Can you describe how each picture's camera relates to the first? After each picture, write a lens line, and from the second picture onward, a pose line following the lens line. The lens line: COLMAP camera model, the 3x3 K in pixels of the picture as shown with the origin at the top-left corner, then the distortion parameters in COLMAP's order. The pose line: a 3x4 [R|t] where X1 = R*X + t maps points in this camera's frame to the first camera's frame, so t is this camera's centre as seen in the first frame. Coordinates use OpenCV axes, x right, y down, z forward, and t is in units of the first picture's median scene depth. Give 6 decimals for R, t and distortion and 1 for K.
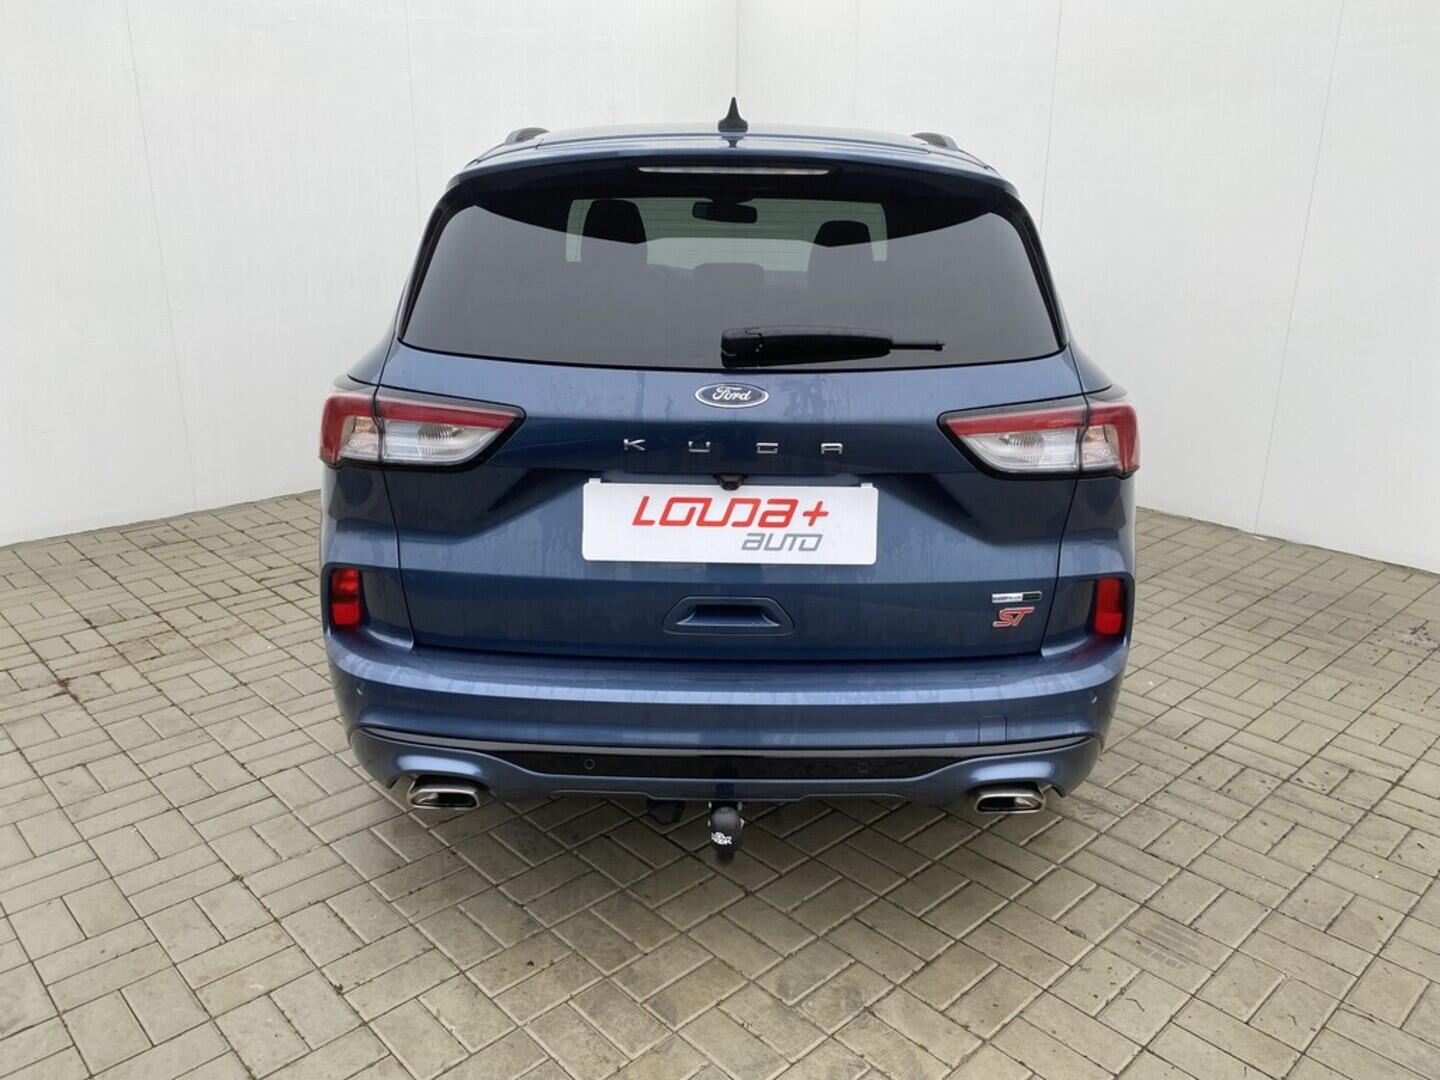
lens RADIAL K [[1098.8, 0, 718.7], [0, 1098.8, 534.8], [0, 0, 1]] dist [0.012748, -0.003204]
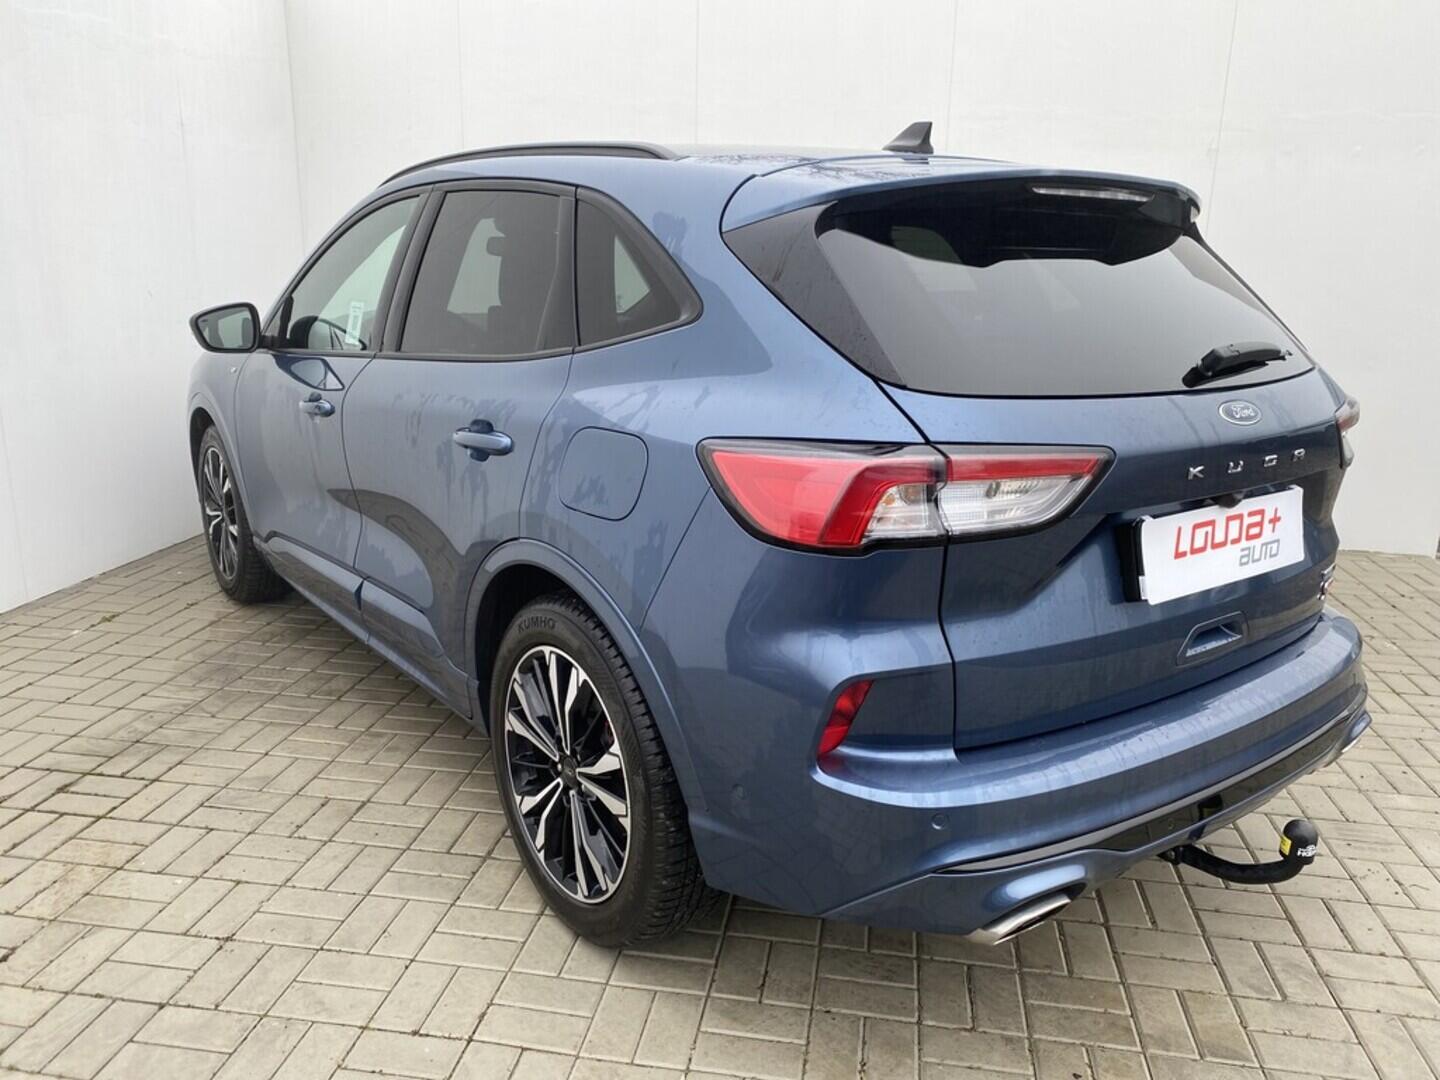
lens RADIAL K [[1085.5, 0, 717.1], [0, 1085.5, 556.1], [0, 0, 1]] dist [0.009461, -0.002843]
pose [[0.796743, -0.158448, 0.583176, -0.899869], [0.172258, 0.984527, 0.032153, -0.105133], [-0.579247, 0.074839, 0.811709, 0.455092]]
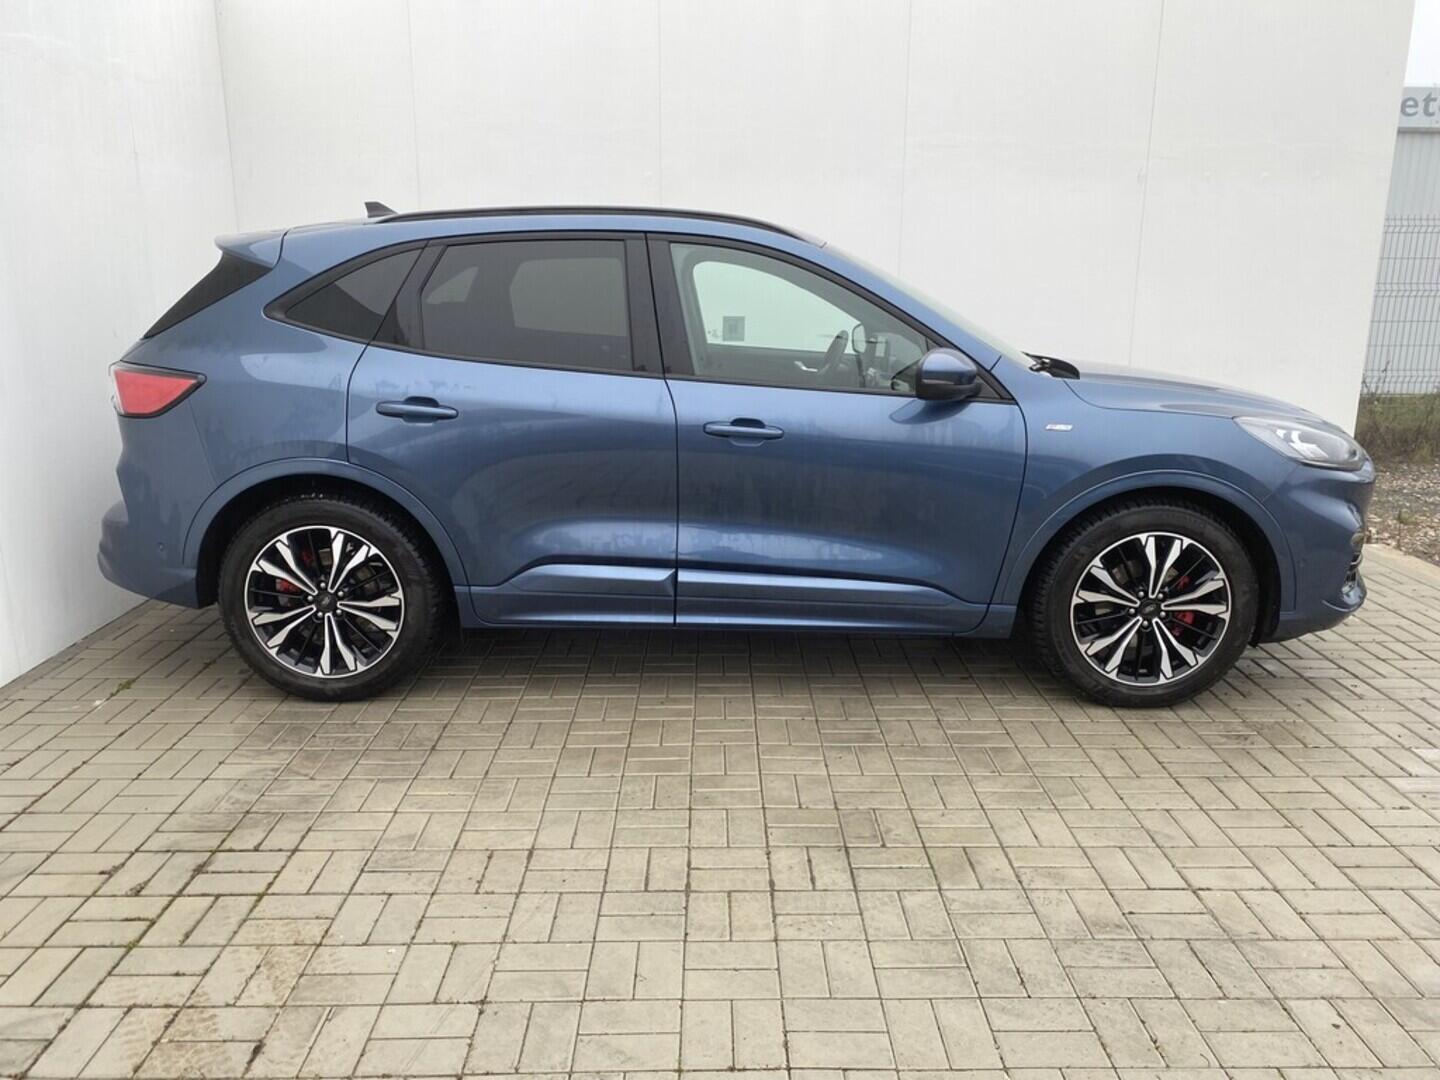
lens RADIAL K [[1098.8, 0, 718.7], [0, 1098.8, 534.8], [0, 0, 1]] dist [0.012748, -0.003204]
pose [[0.682229, -0.181952, 0.708136, -1.238150], [0.226346, 0.973519, 0.032076, -0.202736], [-0.695220, 0.138401, 0.705347, 0.676941]]
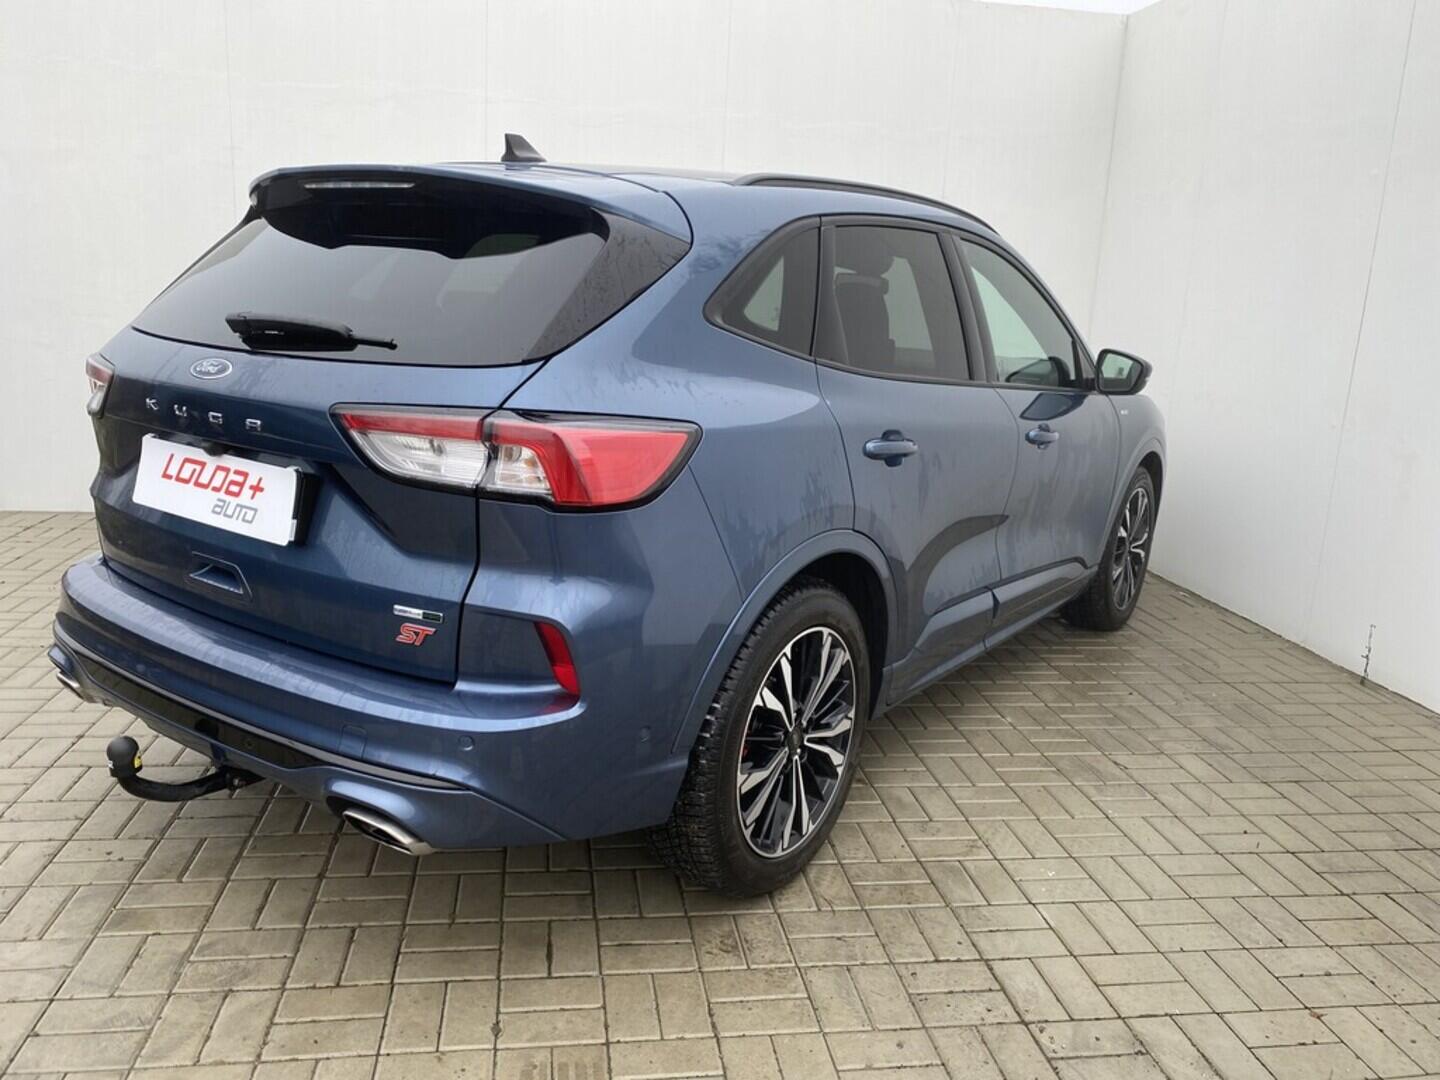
lens RADIAL K [[1115.4, 0, 722.4], [0, 1115.4, 542.9], [0, 0, 1]] dist [0.065376, -0.086860]
pose [[0.820680, 0.160164, -0.548481, 1.009382], [-0.211717, 0.976822, -0.031543, -0.027610], [0.530717, 0.142010, 0.835568, 0.332770]]
